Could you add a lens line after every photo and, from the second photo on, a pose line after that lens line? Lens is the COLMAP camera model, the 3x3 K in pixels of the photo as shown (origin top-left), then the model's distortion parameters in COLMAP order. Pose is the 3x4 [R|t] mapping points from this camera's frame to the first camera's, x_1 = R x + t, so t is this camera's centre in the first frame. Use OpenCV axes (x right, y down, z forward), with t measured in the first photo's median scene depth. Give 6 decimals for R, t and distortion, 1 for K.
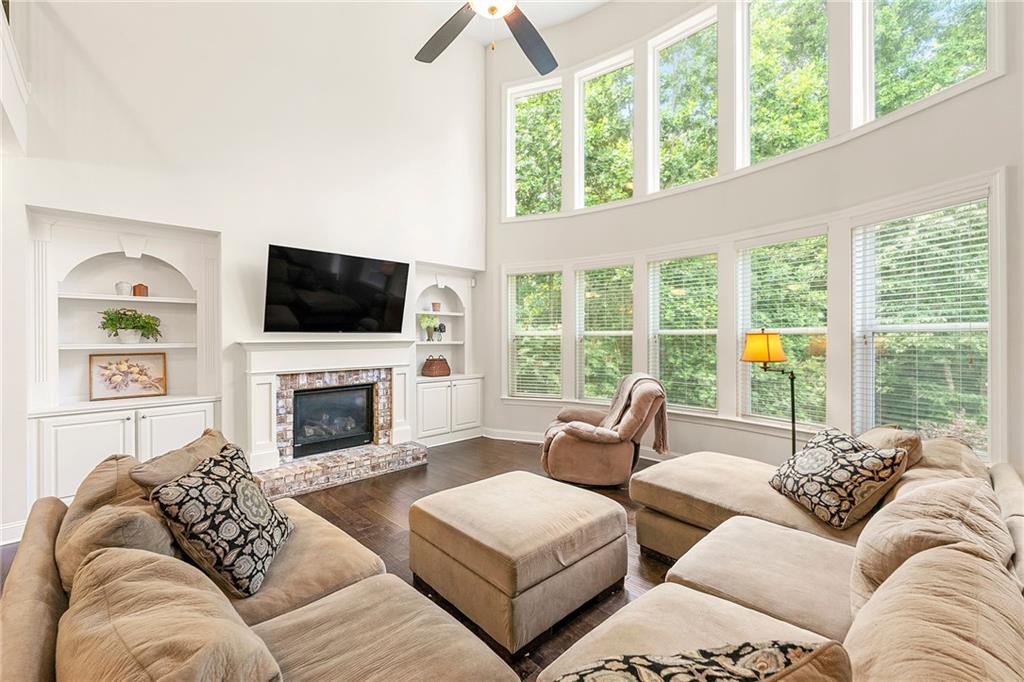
lens RADIAL K [[414.5, 0, 514.7], [0, 414.5, 338.3], [0, 0, 1]] dist [0.002009, -0.002191]
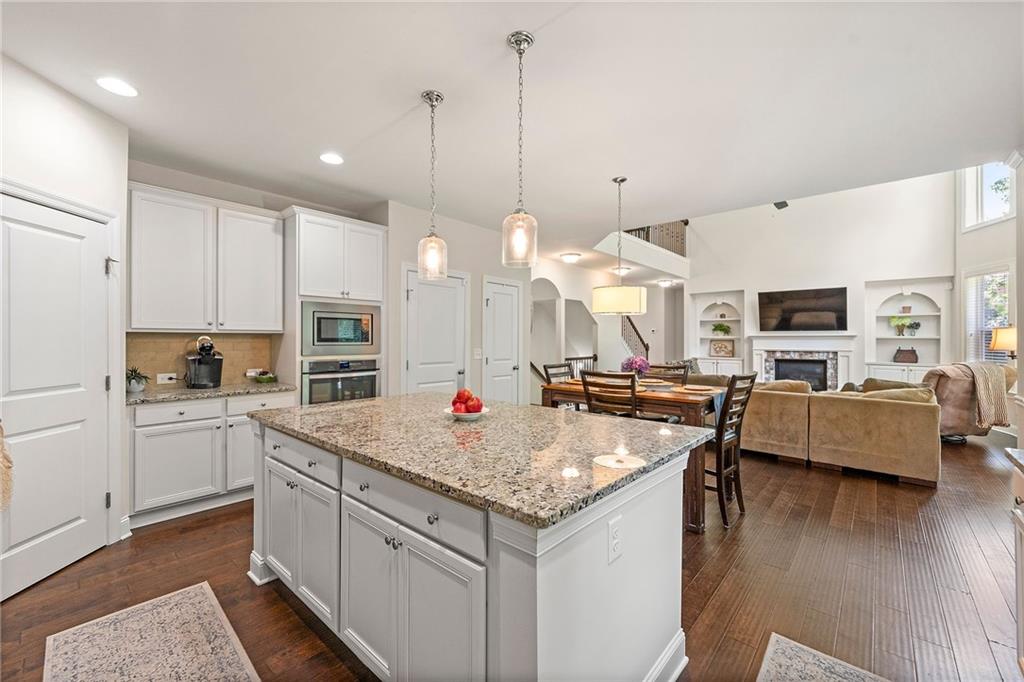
lens RADIAL K [[414.5, 0, 515.2], [0, 414.5, 336.5], [0, 0, 1]] dist [0.002009, -0.002191]
pose [[0.075829, 0.000405, -0.997121, 1.359659], [-0.000696, 1.000000, 0.000354, 0.011666], [0.997121, 0.000667, 0.075830, -0.430575]]
